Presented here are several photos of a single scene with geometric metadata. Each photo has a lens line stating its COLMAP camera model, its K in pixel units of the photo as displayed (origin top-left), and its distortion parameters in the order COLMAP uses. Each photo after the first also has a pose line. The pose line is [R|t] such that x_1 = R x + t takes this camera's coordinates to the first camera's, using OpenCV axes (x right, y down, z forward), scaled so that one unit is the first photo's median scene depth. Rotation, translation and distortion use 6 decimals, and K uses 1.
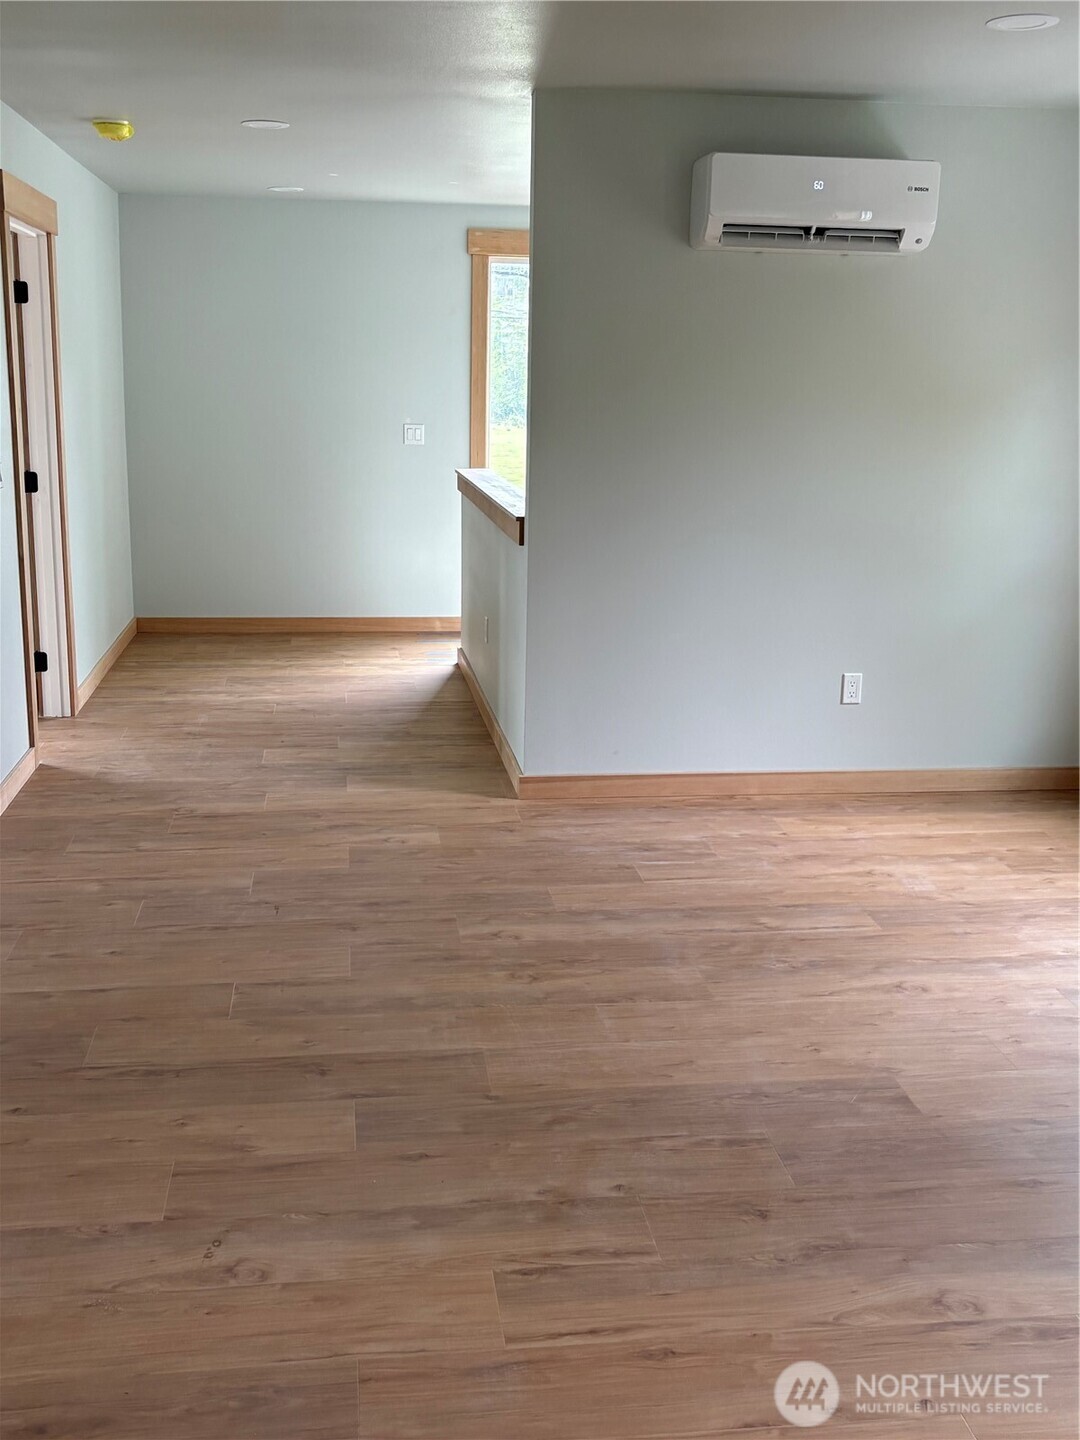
lens RADIAL K [[1515.3, 0, 540.0], [0, 1515.3, 720.0], [0, 0, 1]] dist [0.198857, -0.513047]
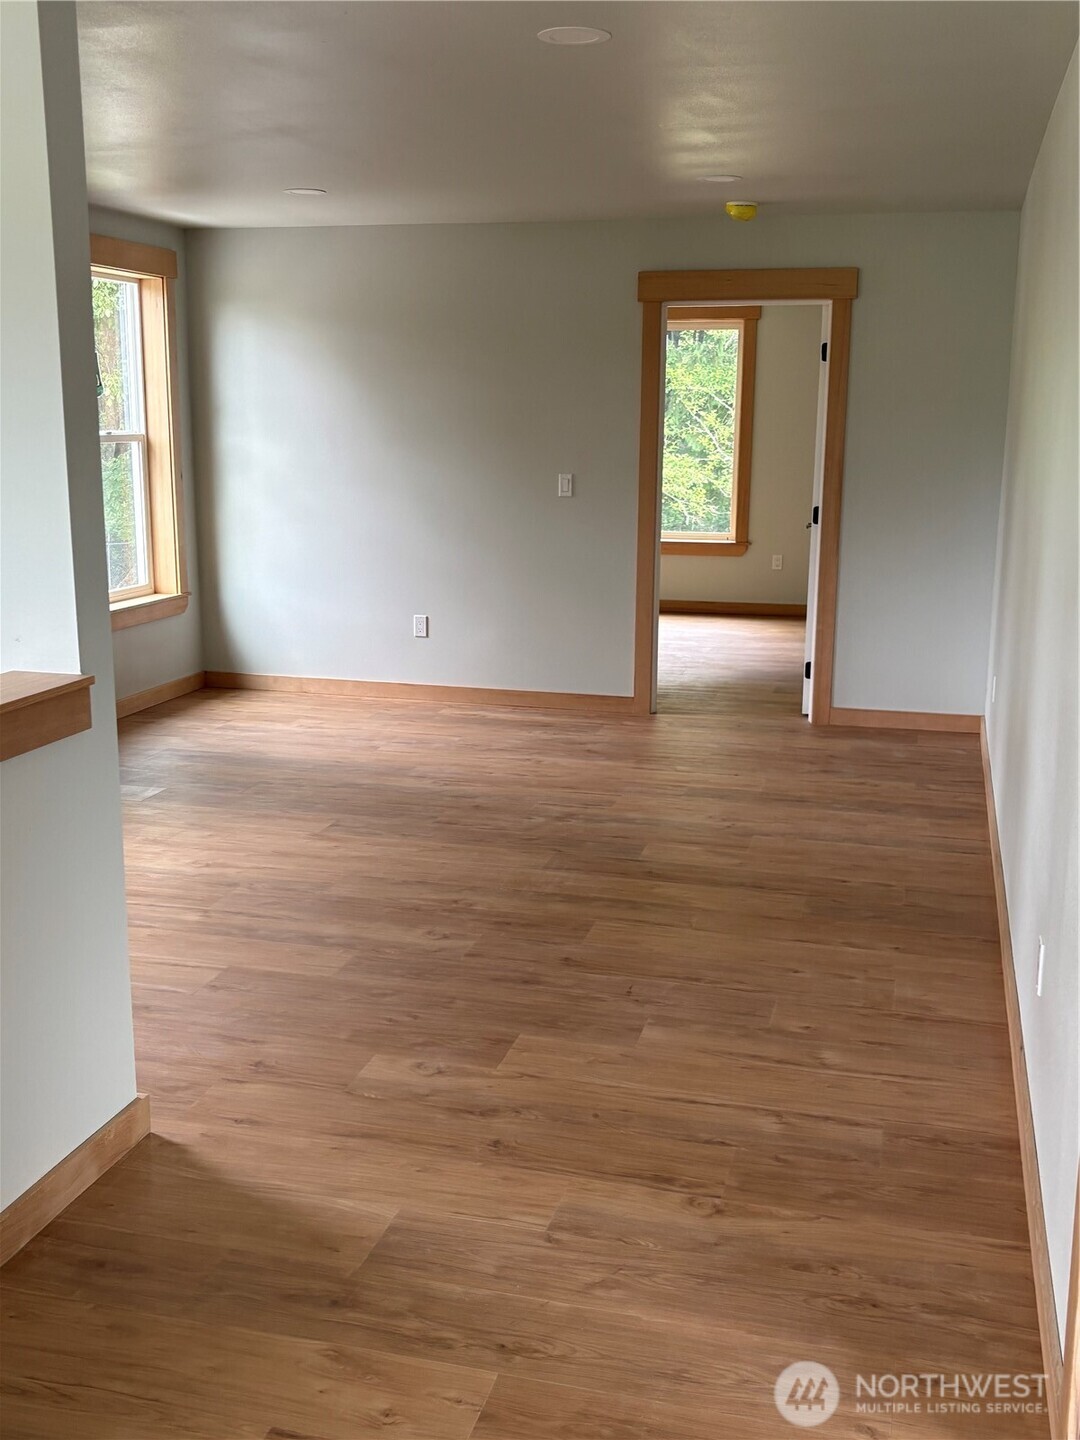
lens RADIAL K [[1515.3, 0, 540.0], [0, 1515.3, 720.0], [0, 0, 1]] dist [0.198857, -0.513047]
pose [[-0.926361, -0.099868, 0.363156, -0.444148], [0.060485, 0.912245, 0.405156, -0.407768], [-0.371749, 0.397286, -0.839027, 1.739602]]
